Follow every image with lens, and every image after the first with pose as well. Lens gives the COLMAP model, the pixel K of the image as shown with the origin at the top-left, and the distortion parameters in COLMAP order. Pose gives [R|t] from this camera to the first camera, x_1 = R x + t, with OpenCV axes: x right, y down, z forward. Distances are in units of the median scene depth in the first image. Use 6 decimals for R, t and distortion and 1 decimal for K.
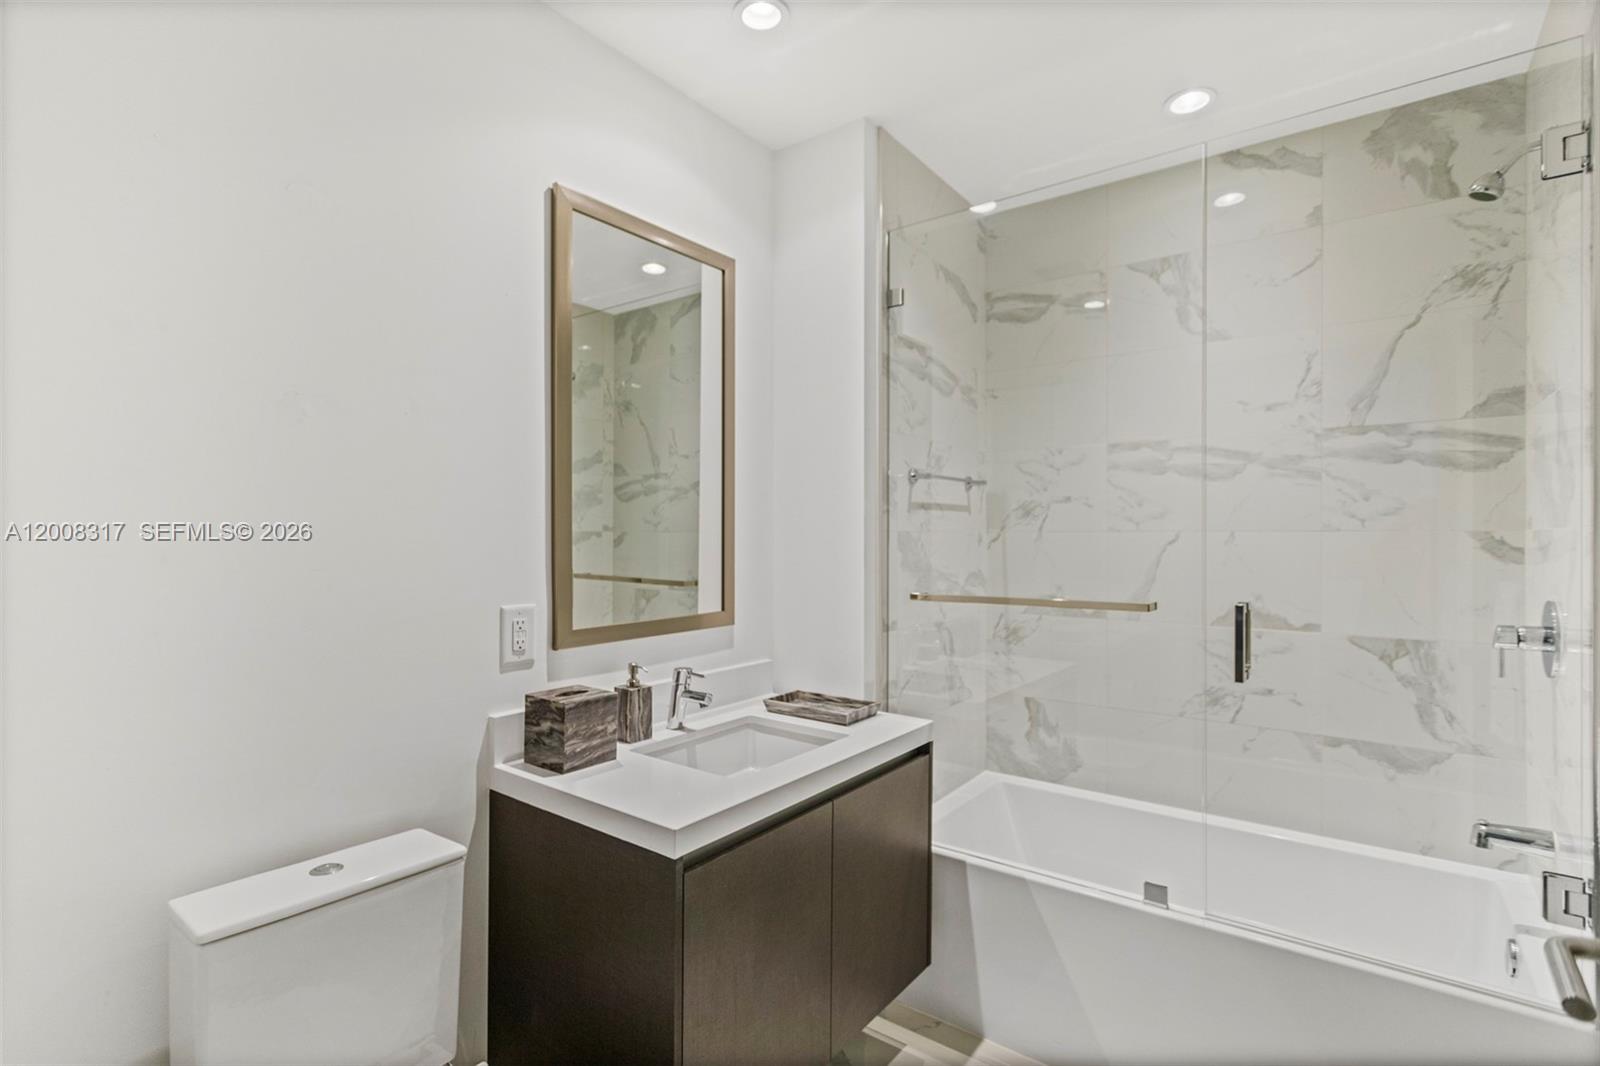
lens RADIAL K [[761.0, 0, 794.9], [0, 761.0, 541.7], [0, 0, 1]] dist [0.001008, -0.000583]
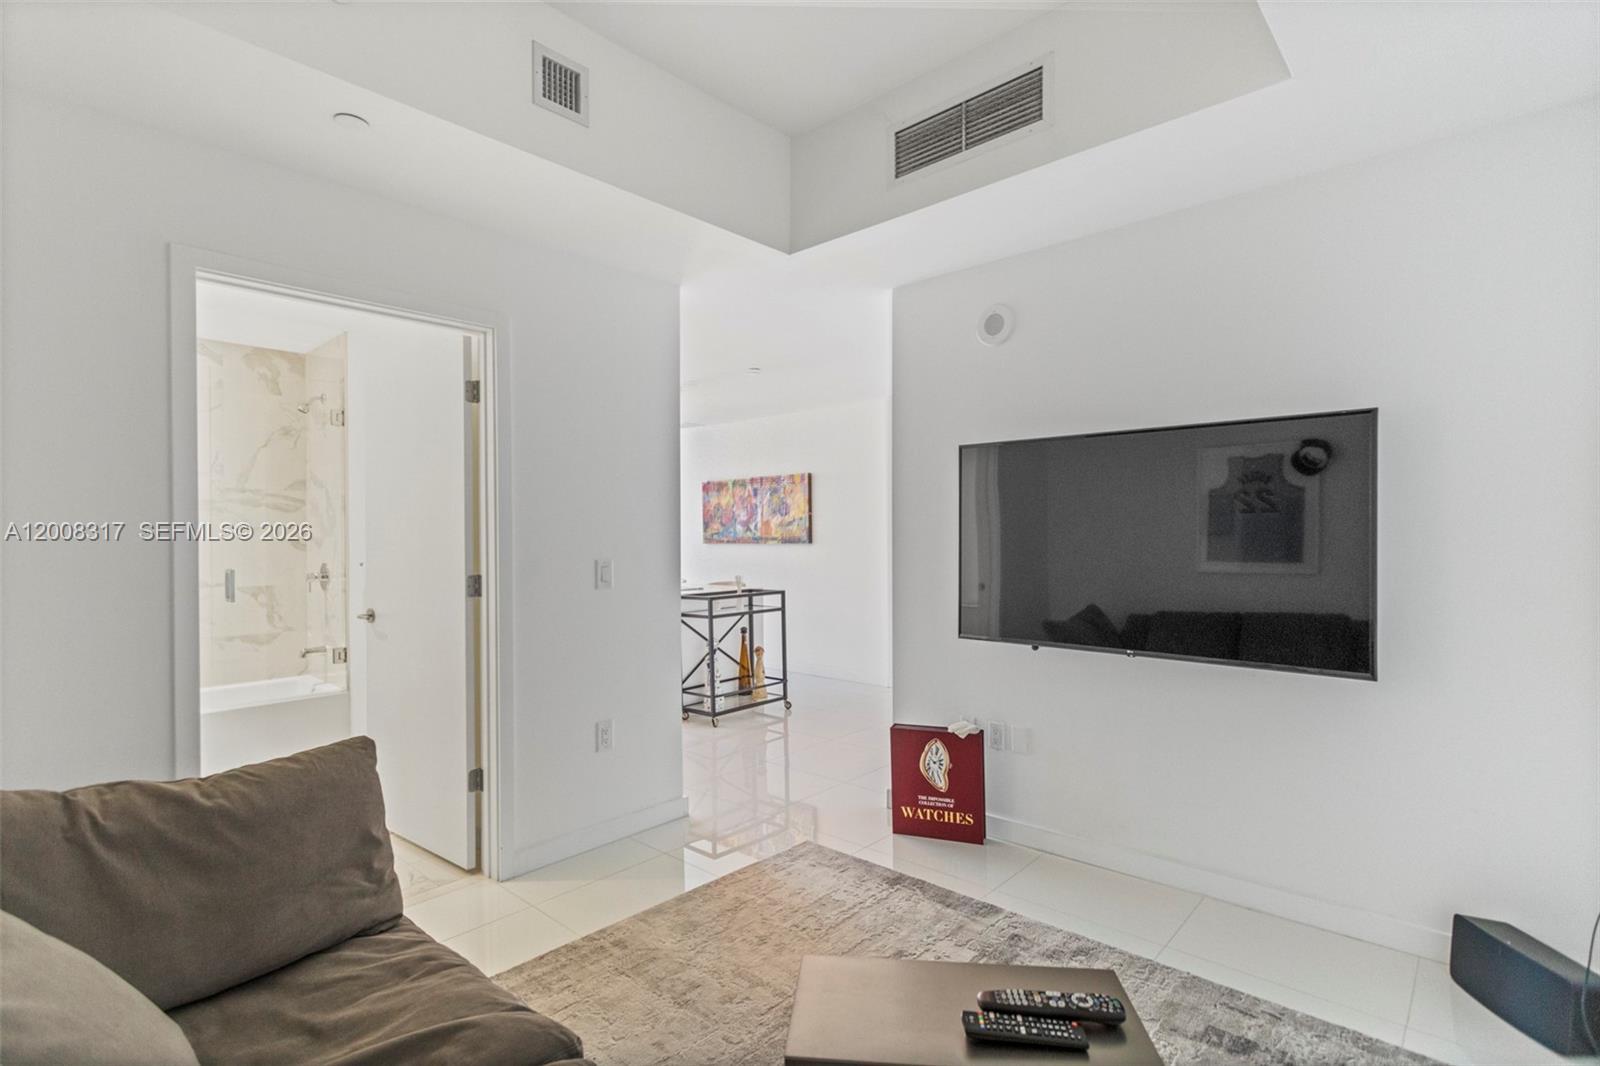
lens RADIAL K [[761.0, 0, 794.9], [0, 761.0, 541.7], [0, 0, 1]] dist [0.001008, -0.000583]
pose [[0.096859, -0.009812, 0.995250, -1.279801], [0.005136, 0.999943, 0.009359, -0.015175], [-0.995285, 0.004205, 0.096903, -0.780287]]
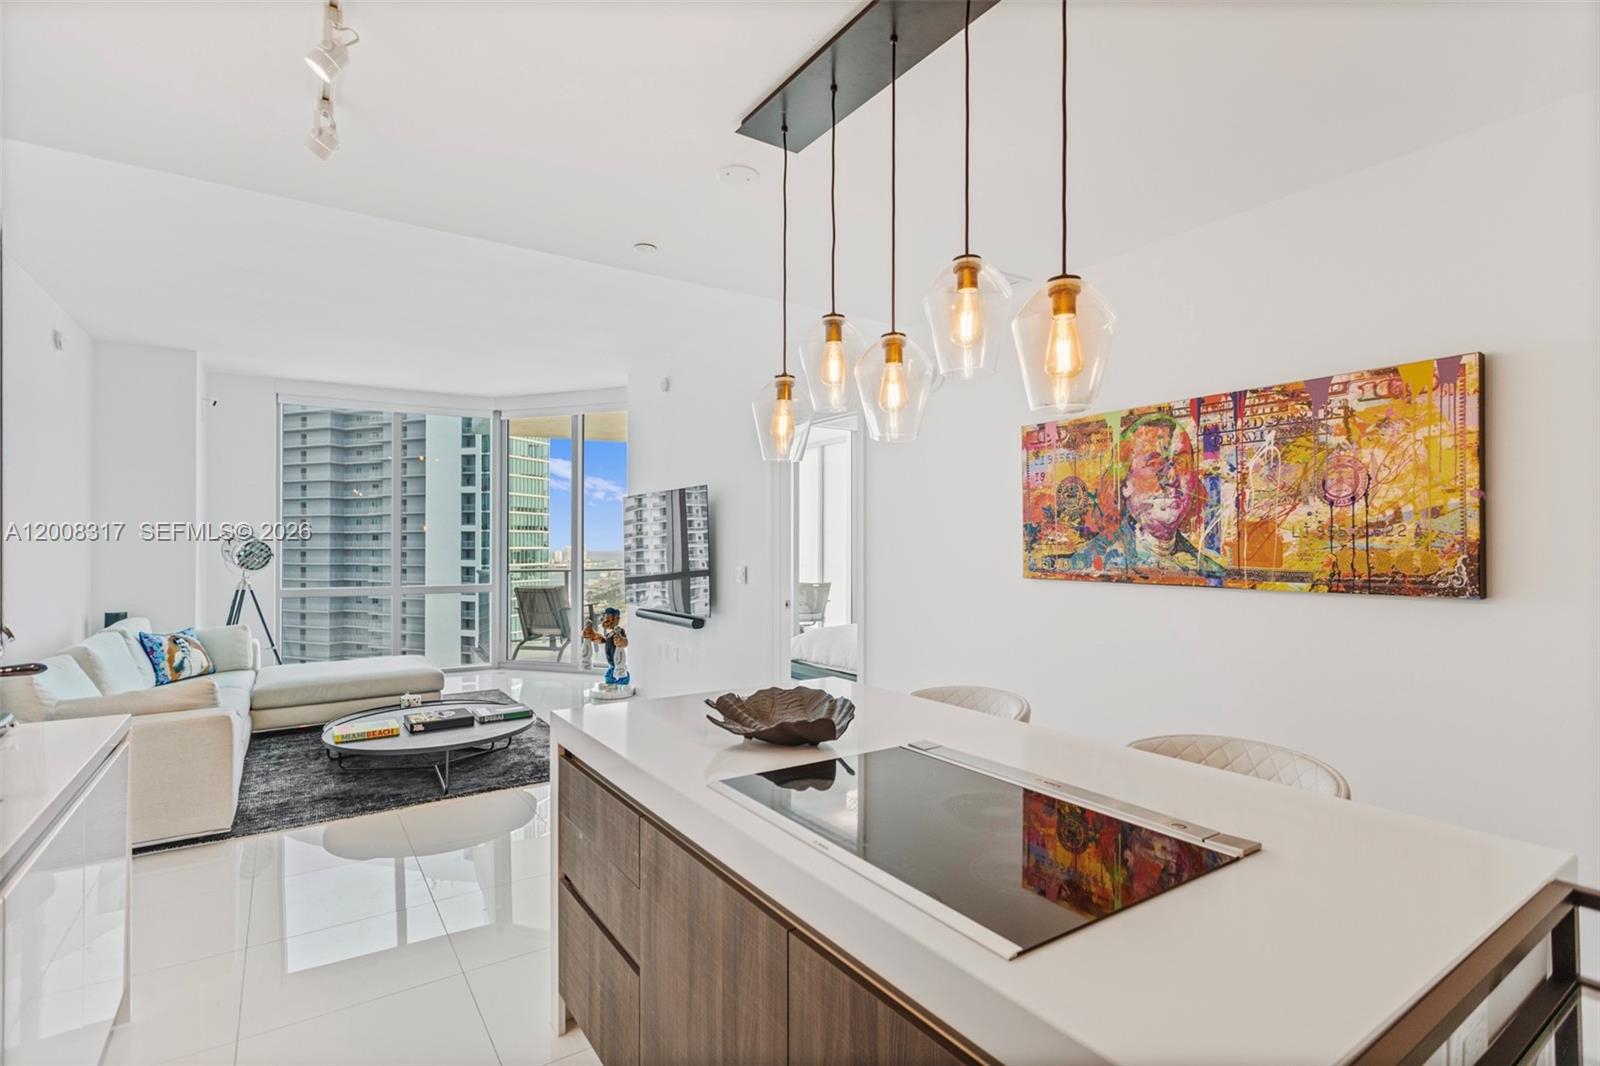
lens RADIAL K [[761.0, 0, 794.9], [0, 761.0, 541.7], [0, 0, 1]] dist [0.001008, -0.000583]
pose [[0.327457, 0.005091, 0.944852, 0.904234], [-0.000212, 0.999986, -0.005315, -0.042055], [-0.944866, 0.001540, 0.327454, -0.008802]]
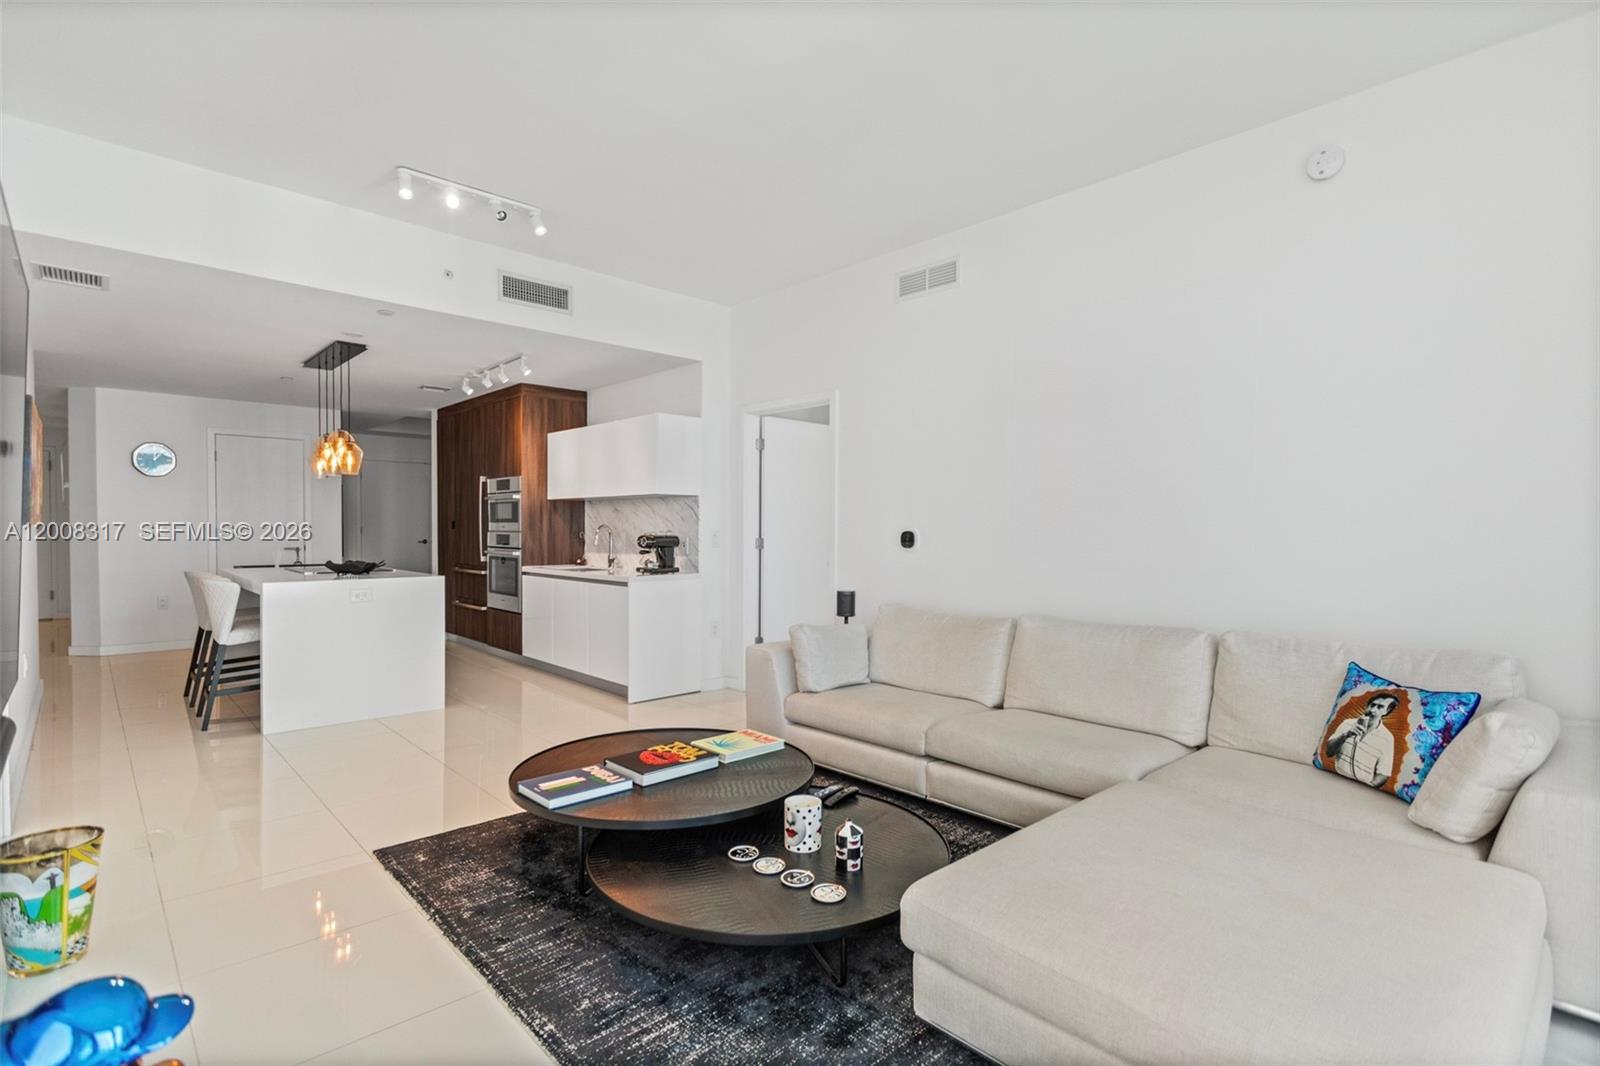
lens RADIAL K [[761.0, 0, 794.9], [0, 761.0, 541.7], [0, 0, 1]] dist [0.001008, -0.000583]
pose [[-0.165360, 0.017856, -0.986072, 4.052162], [-0.004737, 0.999810, 0.018899, 0.023949], [0.986222, 0.007796, -0.165244, 2.194912]]
